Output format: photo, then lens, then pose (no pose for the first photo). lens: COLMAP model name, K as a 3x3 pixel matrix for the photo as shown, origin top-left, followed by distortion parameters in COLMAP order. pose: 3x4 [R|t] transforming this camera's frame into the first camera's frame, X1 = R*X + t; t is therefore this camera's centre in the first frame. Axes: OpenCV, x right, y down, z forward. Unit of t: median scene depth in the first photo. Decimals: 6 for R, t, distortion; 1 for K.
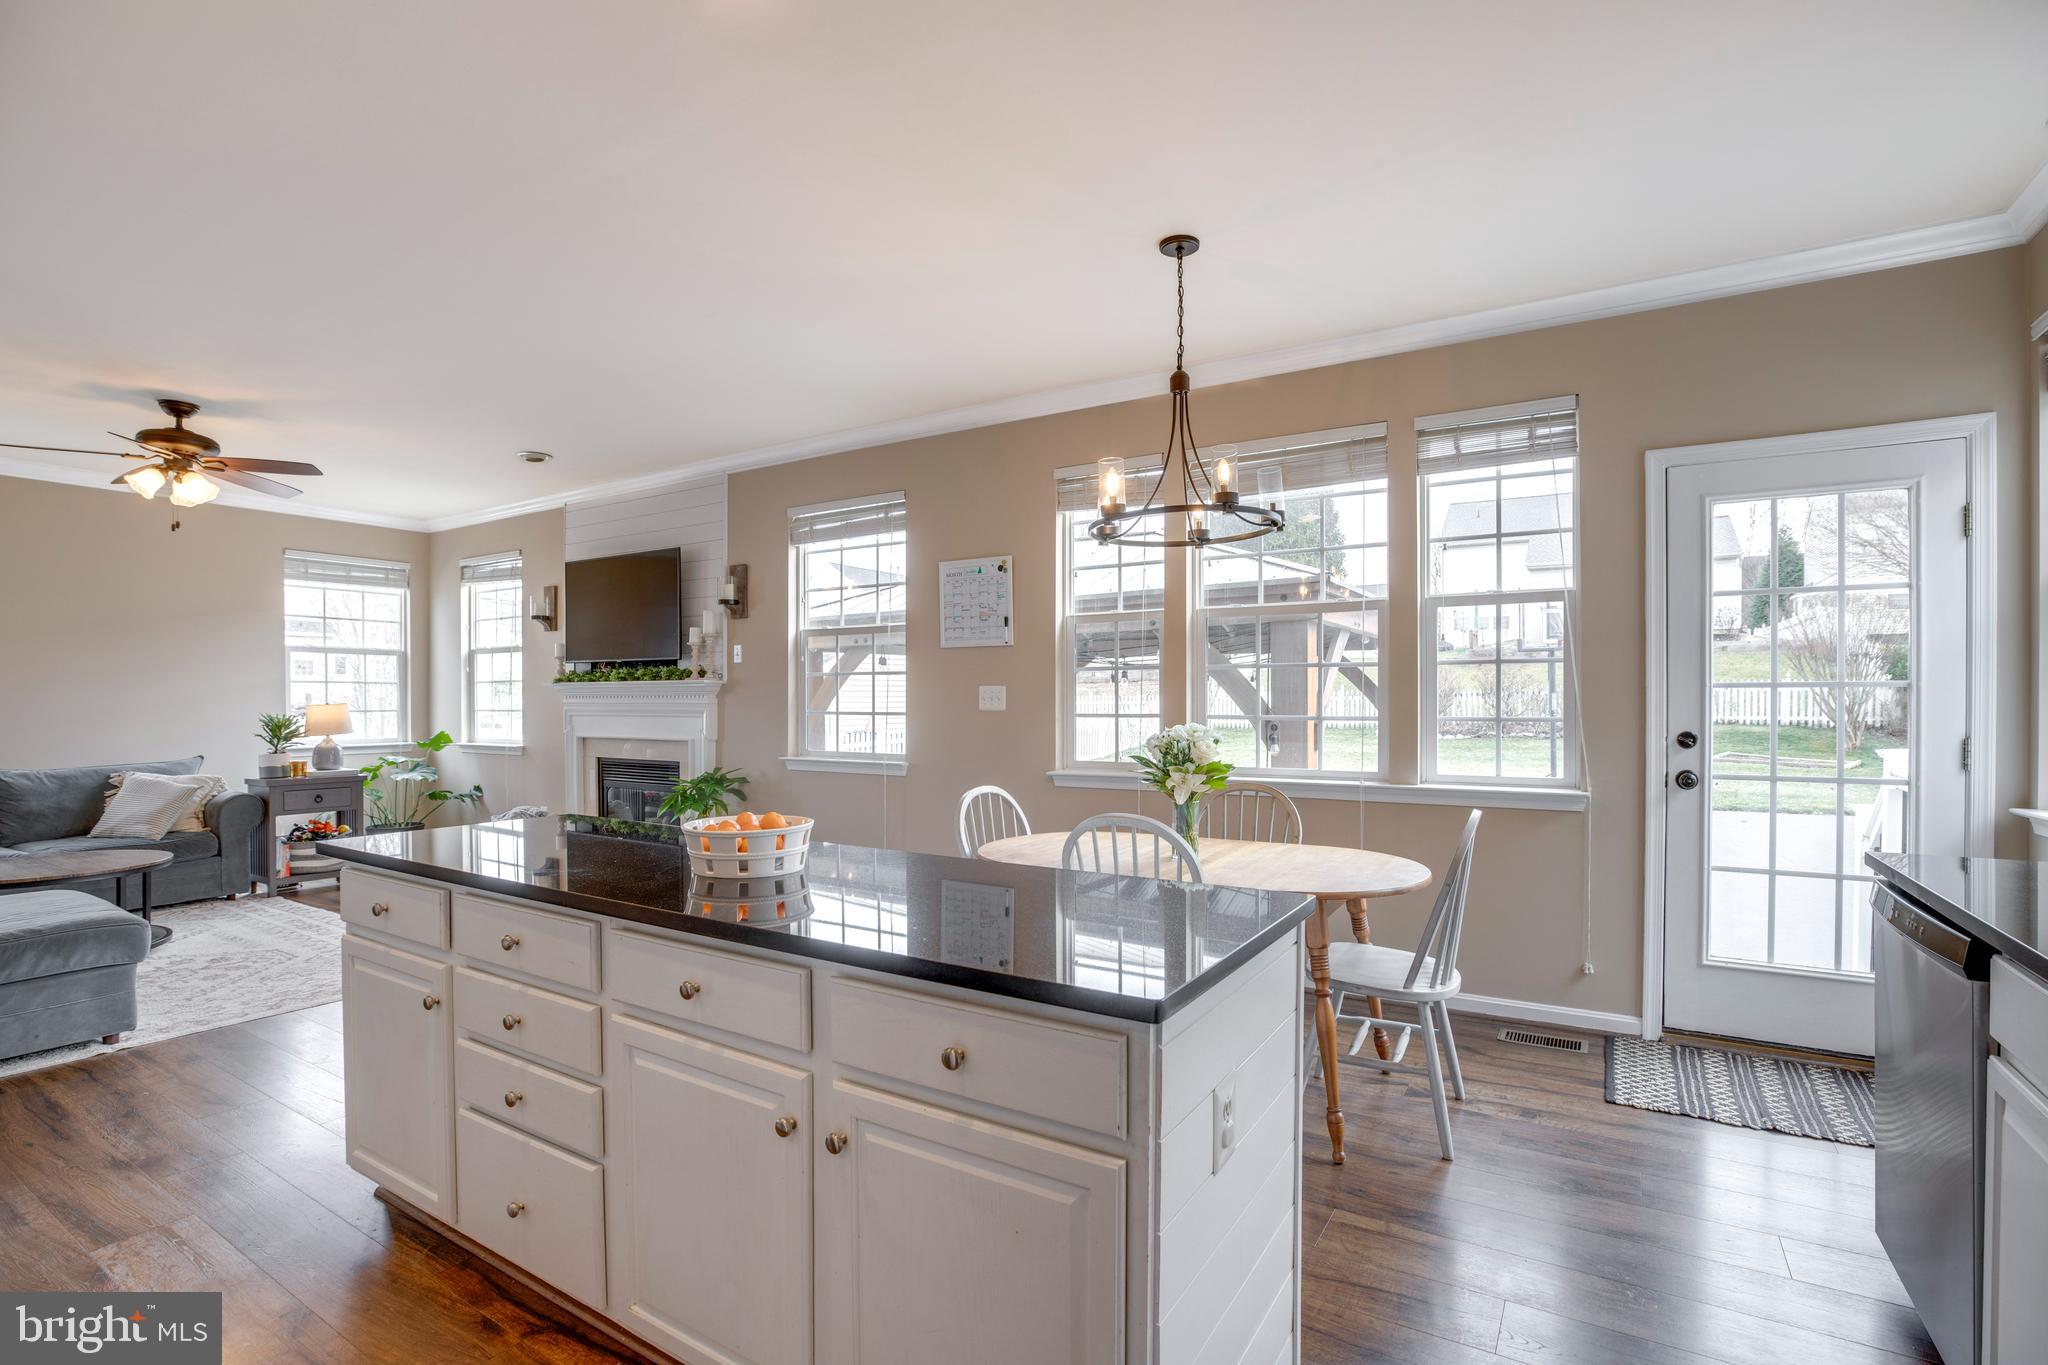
lens RADIAL K [[938.8, 0, 1023.5], [0, 938.8, 709.3], [0, 0, 1]] dist [-0.028810, 0.002984]
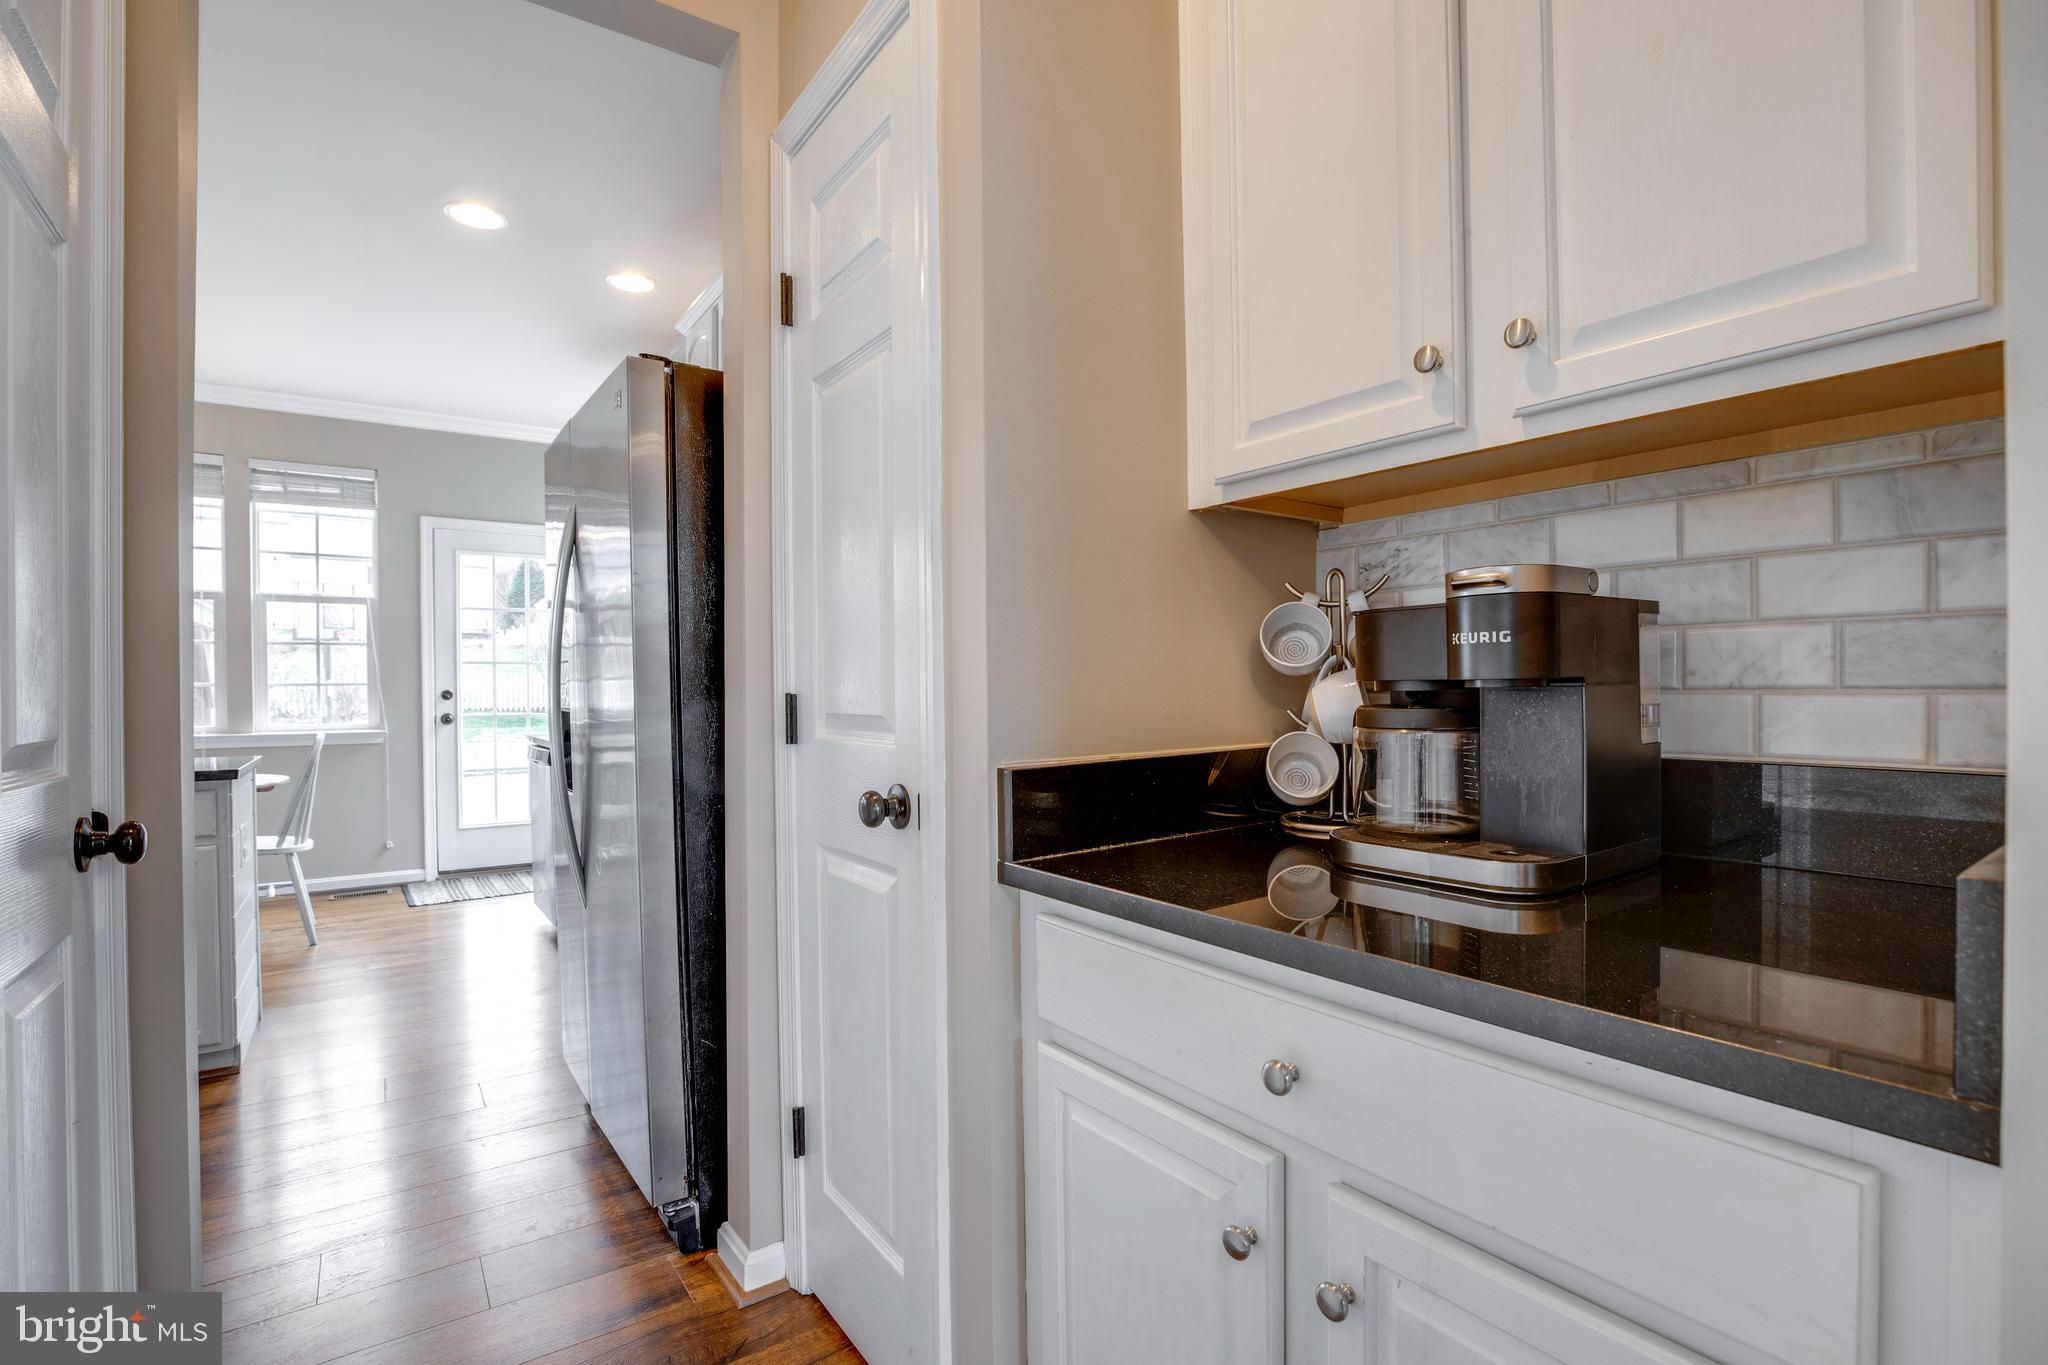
lens RADIAL K [[938.8, 0, 1028.4], [0, 938.8, 684.1], [0, 0, 1]] dist [-0.028810, 0.002984]
pose [[0.371418, -0.005422, 0.928450, -0.424548], [0.017689, 0.999843, -0.001238, 0.032602], [-0.928297, 0.016883, 0.371455, -0.563429]]
